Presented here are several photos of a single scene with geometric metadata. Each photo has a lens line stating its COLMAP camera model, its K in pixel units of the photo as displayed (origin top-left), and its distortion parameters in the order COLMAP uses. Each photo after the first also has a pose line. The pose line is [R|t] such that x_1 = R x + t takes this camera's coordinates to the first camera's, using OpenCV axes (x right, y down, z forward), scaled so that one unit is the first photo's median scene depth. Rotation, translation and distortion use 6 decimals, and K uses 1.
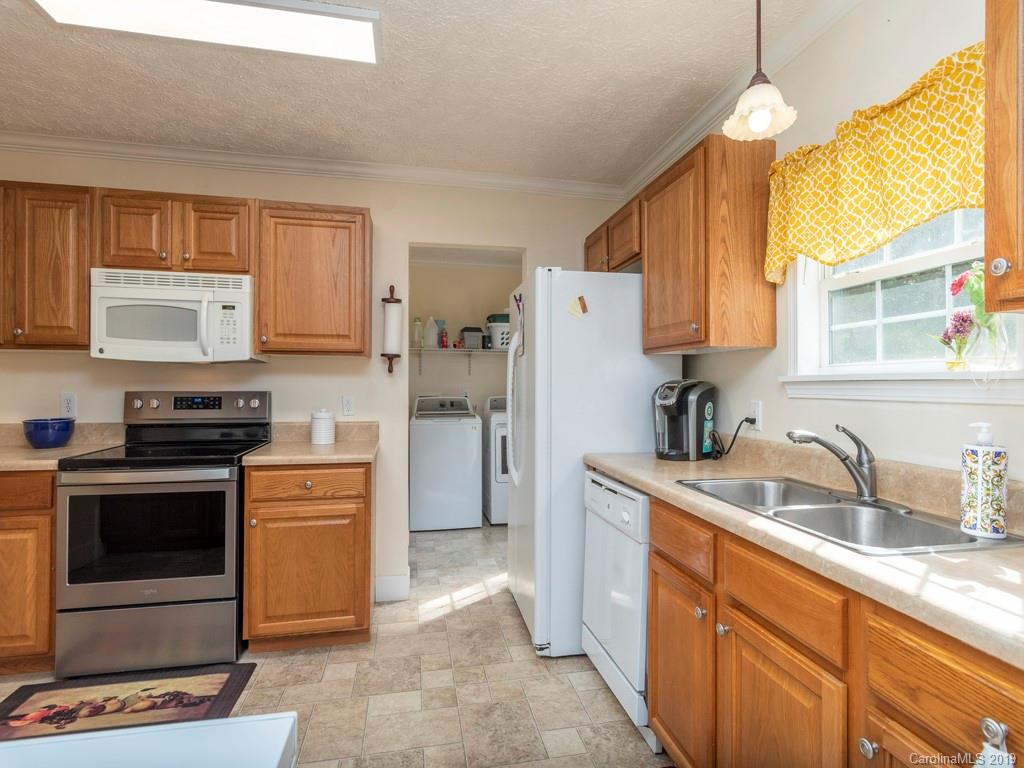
lens RADIAL K [[498.8, 0, 501.5], [0, 498.8, 379.2], [0, 0, 1]] dist [0.000674, 0.000085]
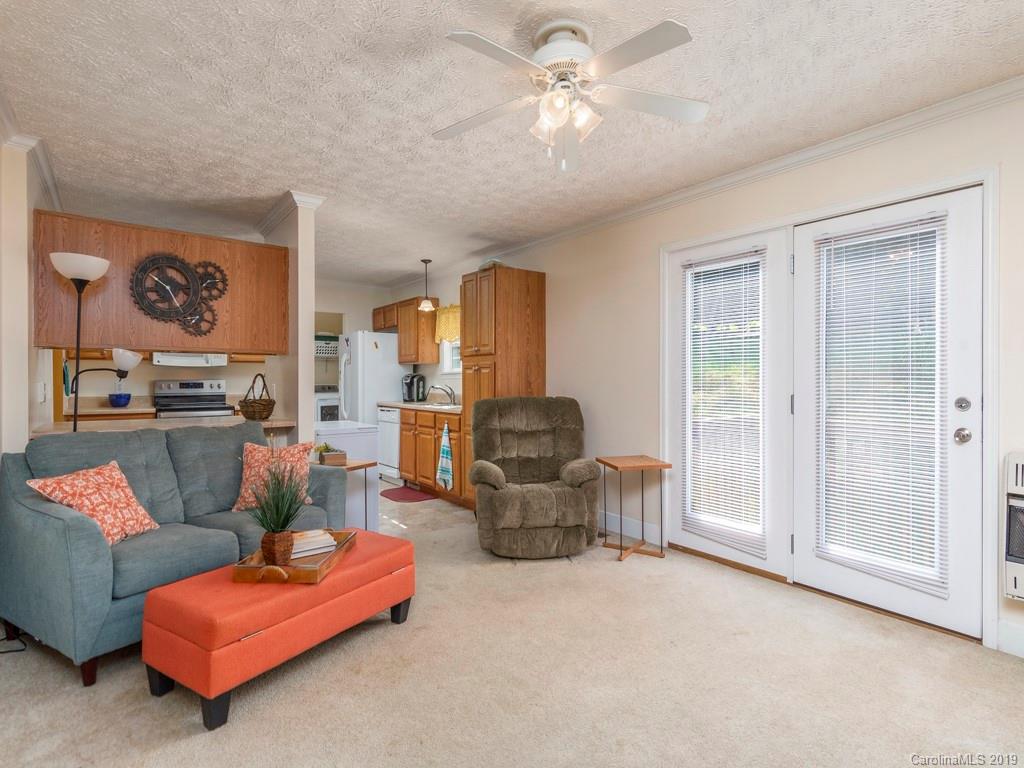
lens RADIAL K [[498.8, 0, 501.5], [0, 498.8, 379.2], [0, 0, 1]] dist [0.000674, 0.000085]
pose [[0.889989, -0.007842, 0.455915, -0.465936], [0.001995, 0.999909, 0.013306, -0.004393], [-0.455978, -0.010933, 0.889924, -1.707748]]
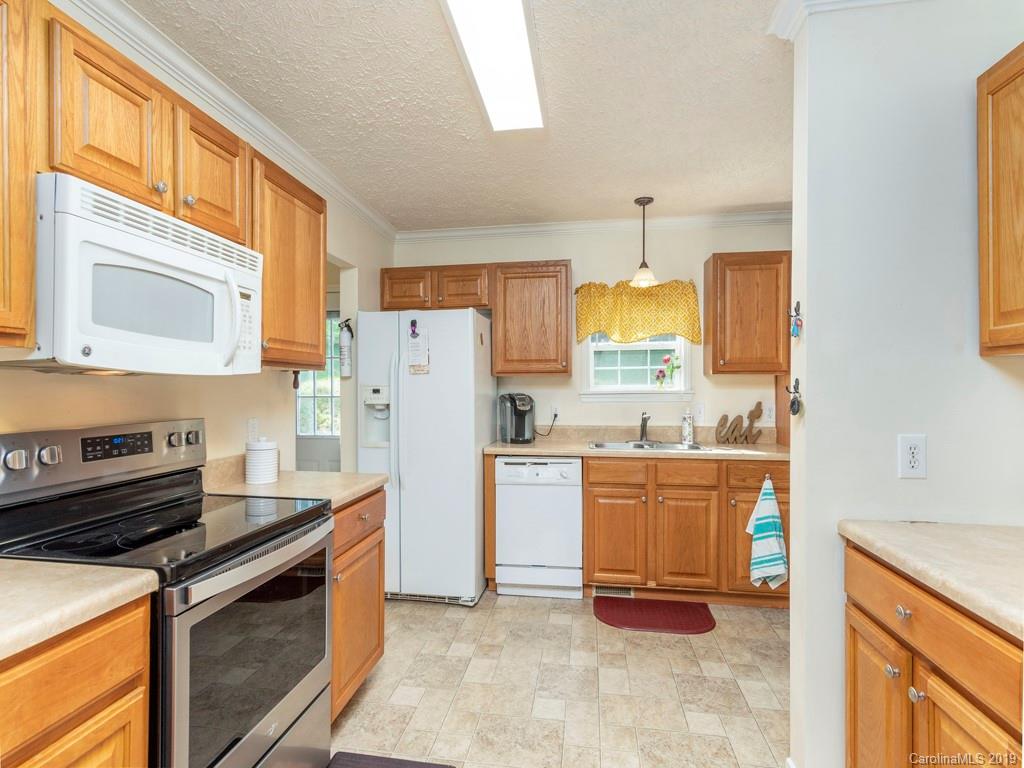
lens RADIAL K [[511.3, 0, 511.2], [0, 511.3, 384.0], [0, 0, 1]] dist [-0.000850, -0.000357]
pose [[0.347272, 0.000521, 0.937764, -1.165998], [-0.004273, 0.999990, 0.001027, -0.028238], [-0.937755, -0.004364, 0.347271, 0.452145]]
